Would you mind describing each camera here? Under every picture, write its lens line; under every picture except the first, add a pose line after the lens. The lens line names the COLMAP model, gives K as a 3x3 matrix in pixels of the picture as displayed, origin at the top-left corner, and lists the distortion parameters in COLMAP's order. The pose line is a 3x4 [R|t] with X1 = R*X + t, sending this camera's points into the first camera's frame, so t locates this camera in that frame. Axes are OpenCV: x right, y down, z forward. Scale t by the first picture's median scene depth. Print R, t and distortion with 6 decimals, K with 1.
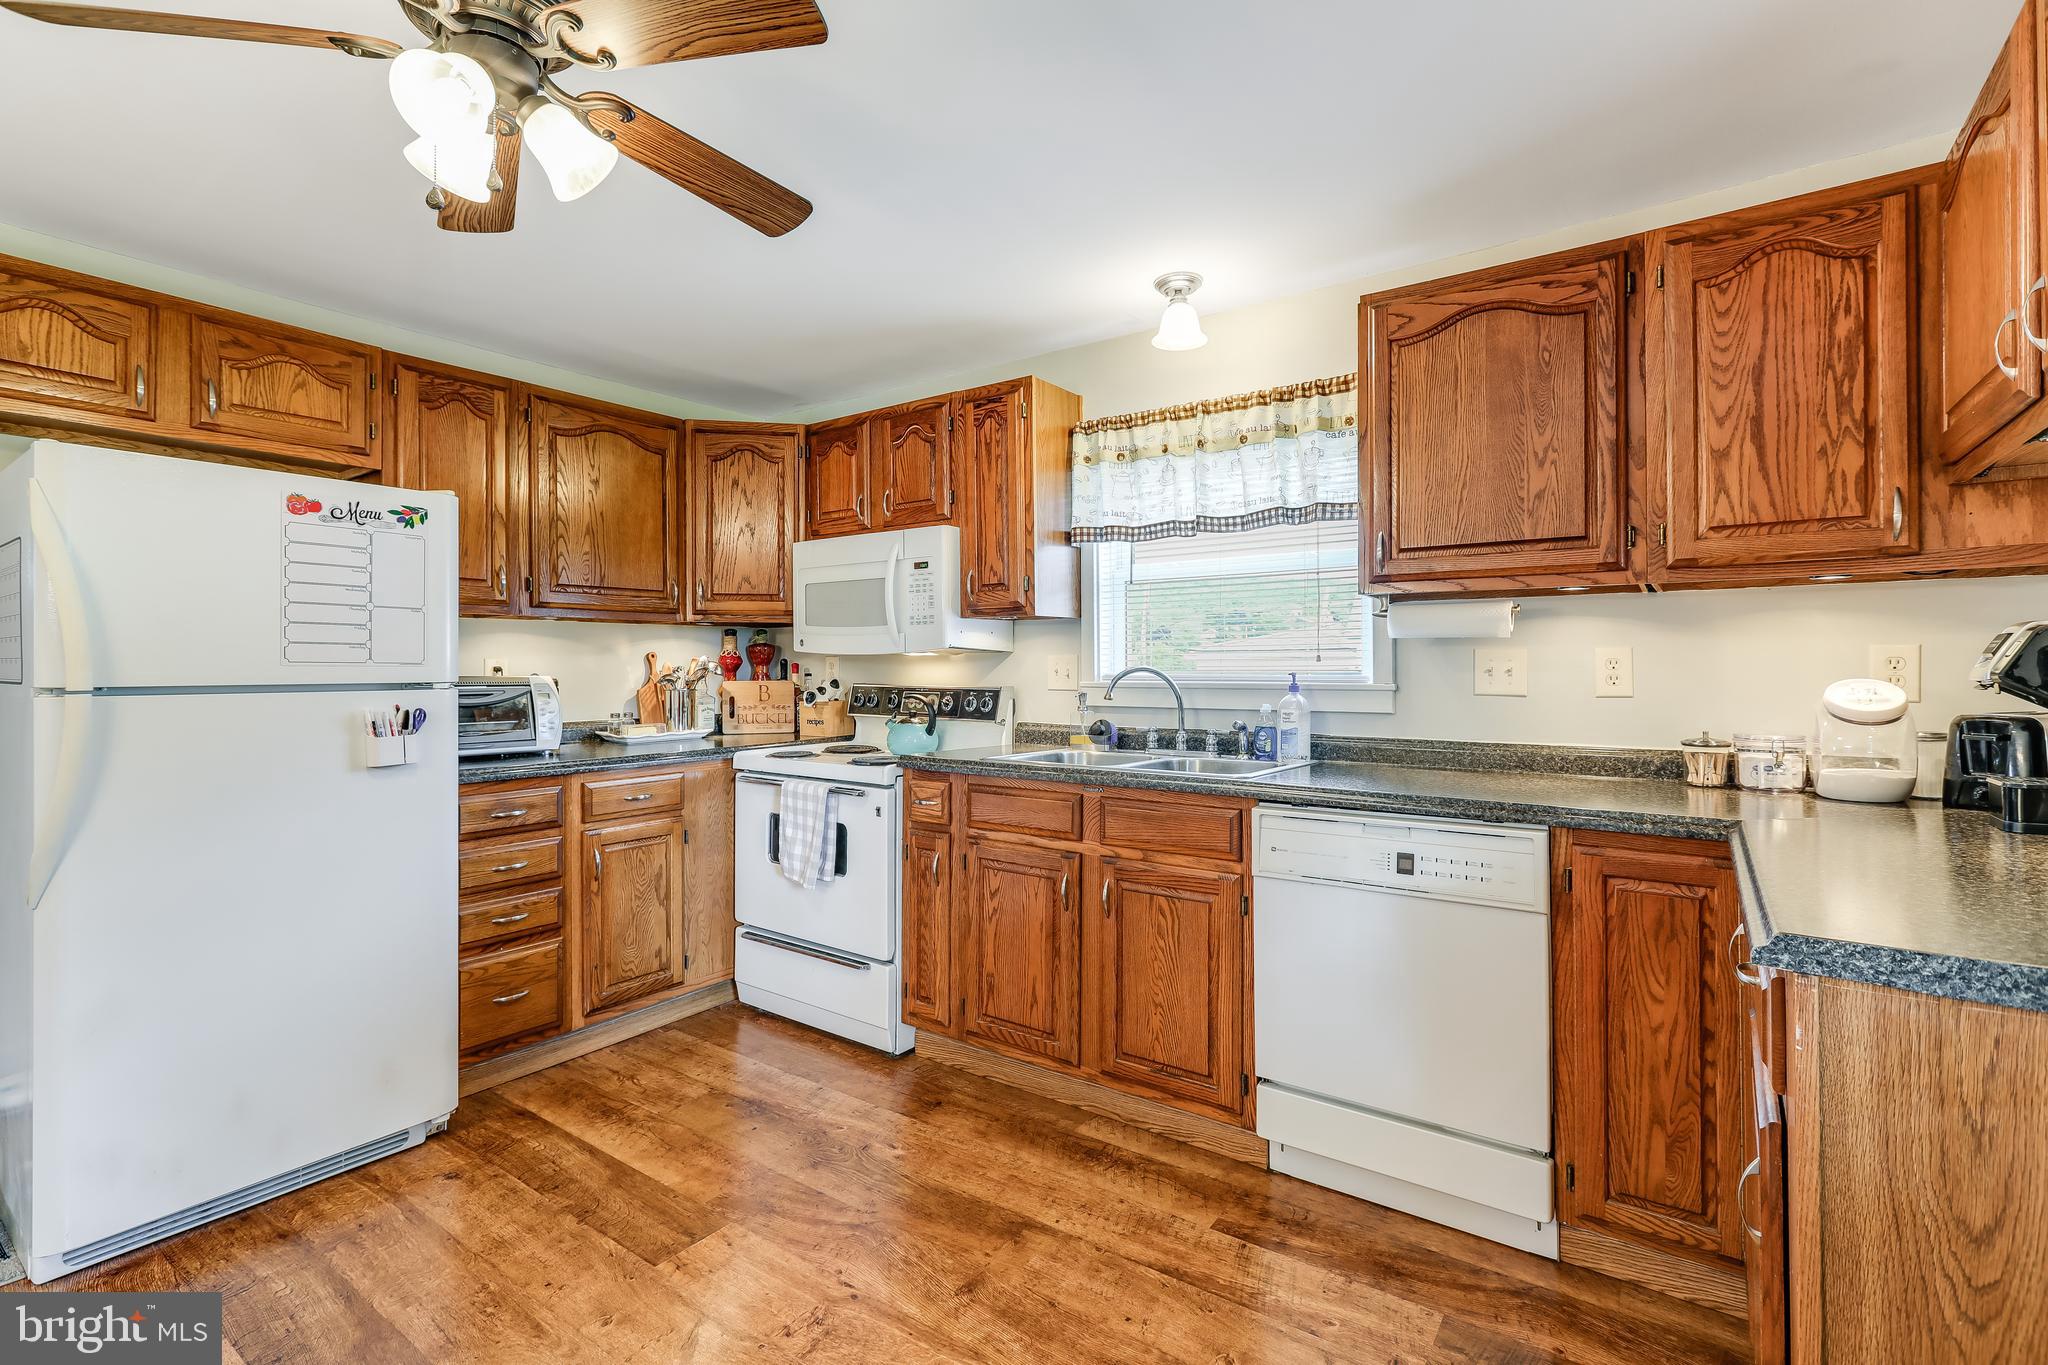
lens RADIAL K [[925.5, 0, 1022.8], [0, 925.5, 665.4], [0, 0, 1]] dist [-0.008560, -0.000410]
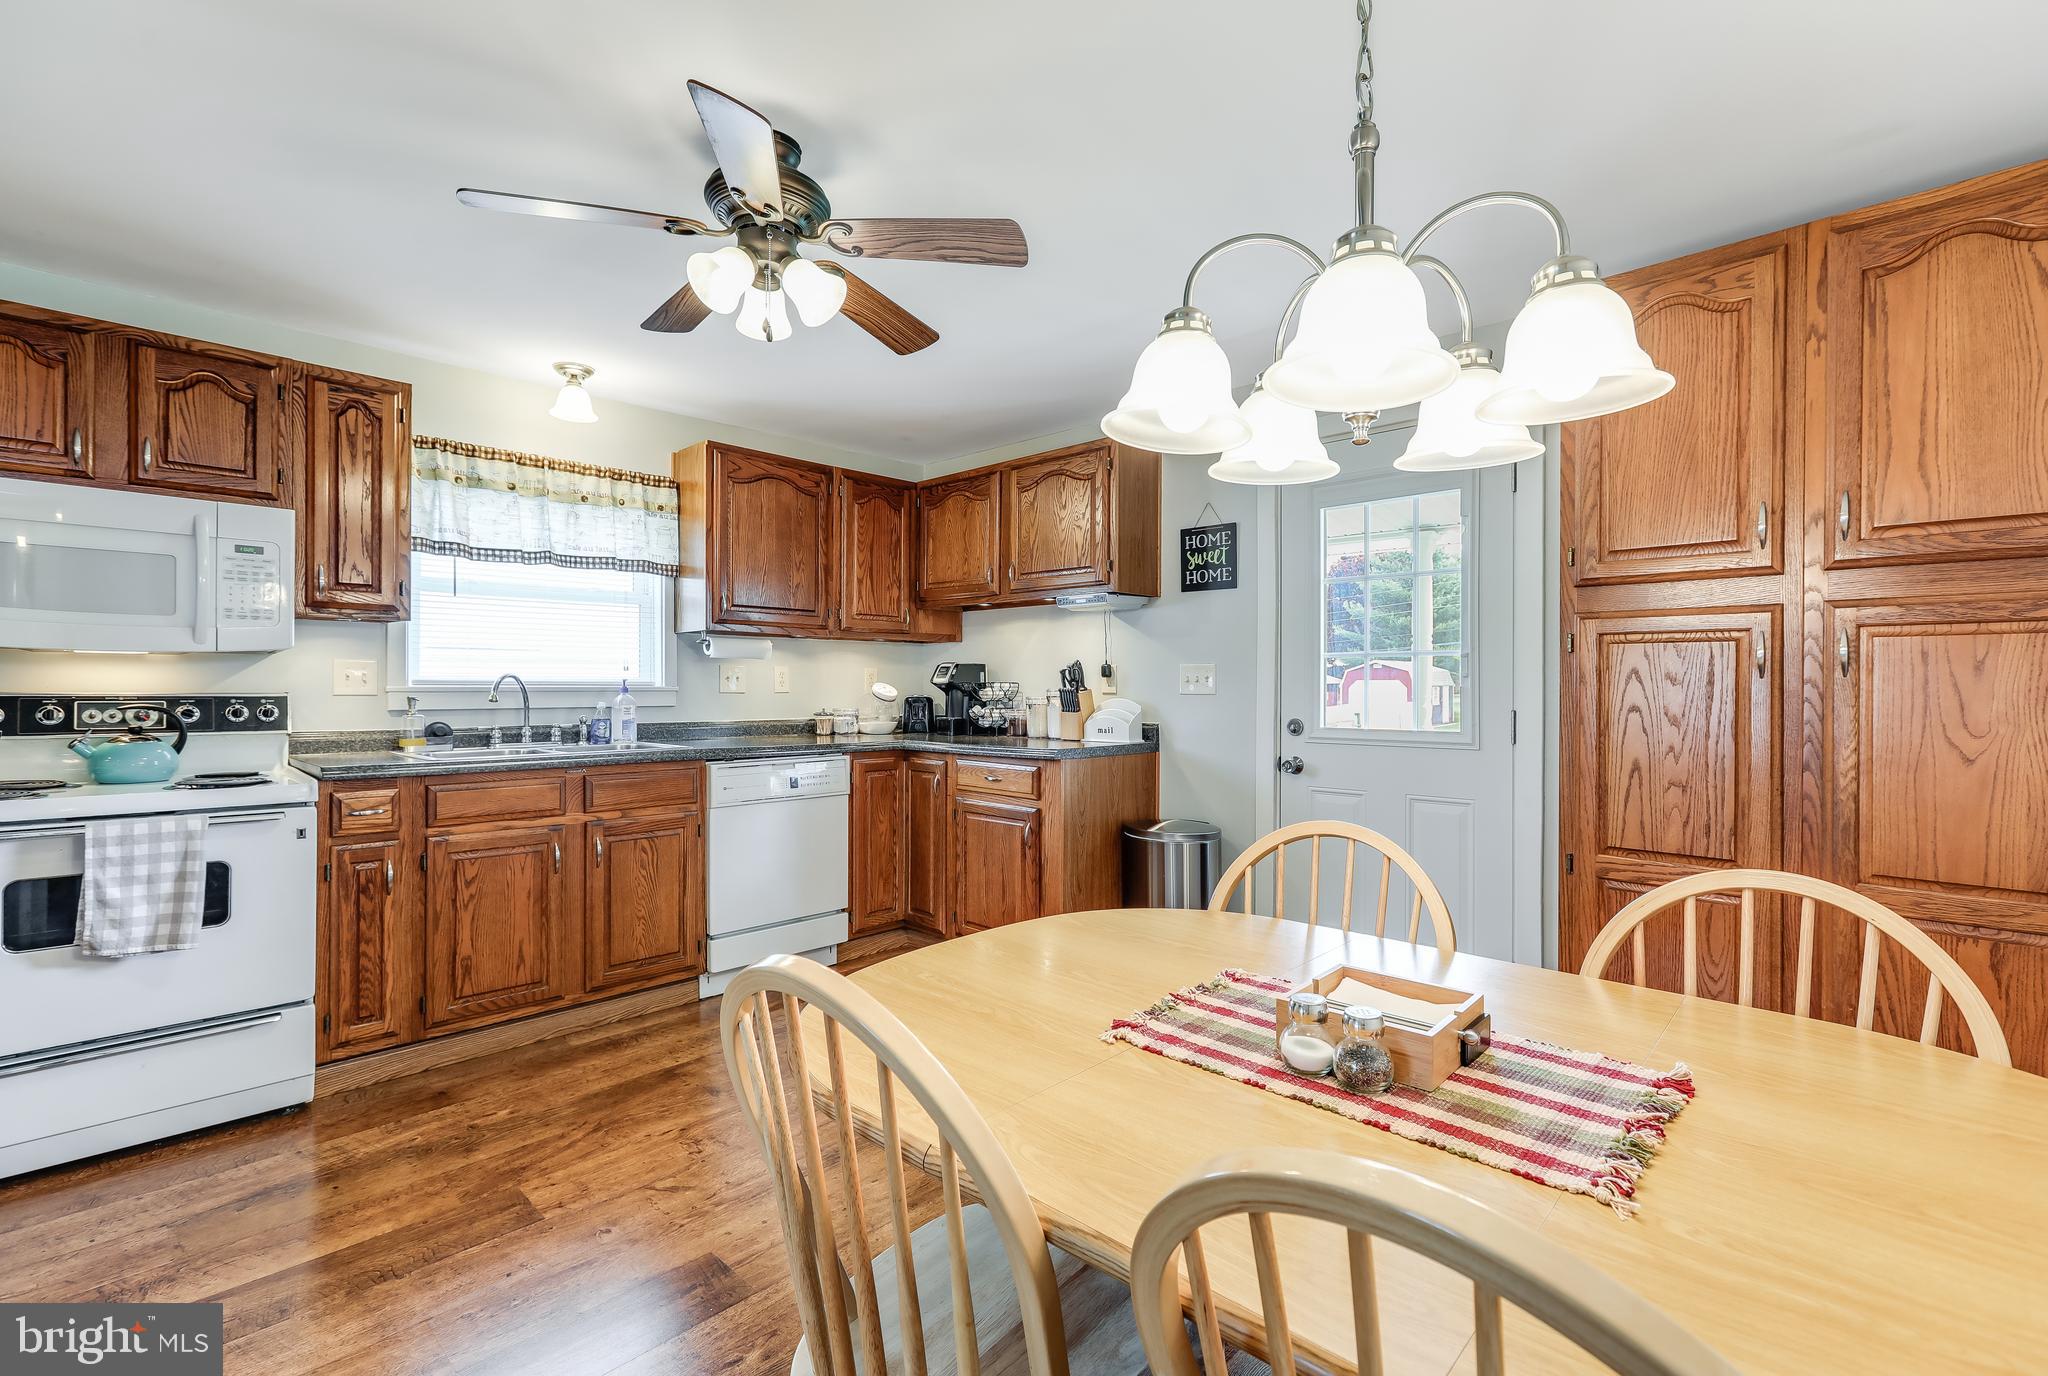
lens RADIAL K [[931.7, 0, 1024.0], [0, 931.7, 688.0], [0, 0, 1]] dist [-0.001820, -0.000616]
pose [[0.146409, -0.004630, 0.989213, -1.034532], [-0.010699, 0.999923, 0.006264, 0.006799], [-0.989166, -0.011500, 0.146348, 0.208124]]
